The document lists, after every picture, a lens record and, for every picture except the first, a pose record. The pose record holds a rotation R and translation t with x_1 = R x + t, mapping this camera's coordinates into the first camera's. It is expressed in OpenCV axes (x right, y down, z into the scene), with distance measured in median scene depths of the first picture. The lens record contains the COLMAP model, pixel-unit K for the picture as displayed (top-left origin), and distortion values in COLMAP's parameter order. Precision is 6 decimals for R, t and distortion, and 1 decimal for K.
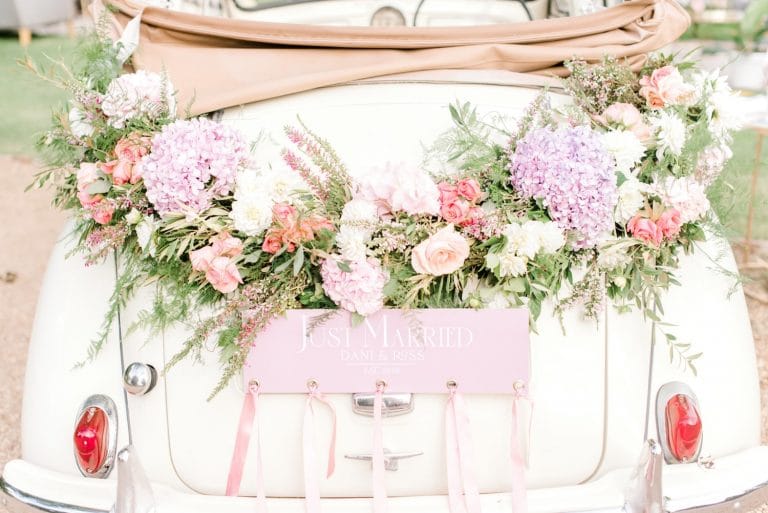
lens RADIAL K [[1121.9, 0, 359.6], [0, 1121.9, 256.5], [0, 0, 1]] dist [0.000885, 0.013507]
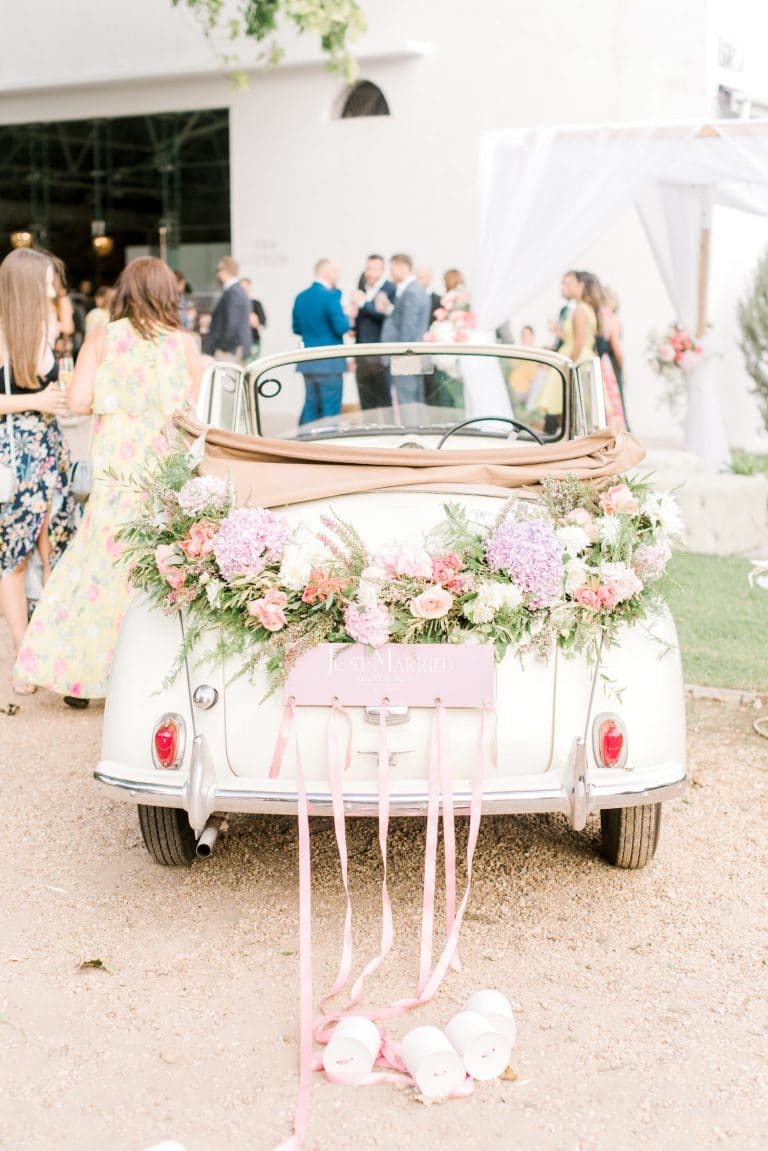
lens RADIAL K [[1681.4, 0, 384.0], [0, 1681.4, 575.5], [0, 0, 1]] dist [0.000885, 0.013507]
pose [[0.999630, 0.026917, -0.003897, 0.020252], [-0.027196, 0.987542, -0.154986, 0.274168], [-0.000323, 0.155034, 0.987909, -1.010597]]
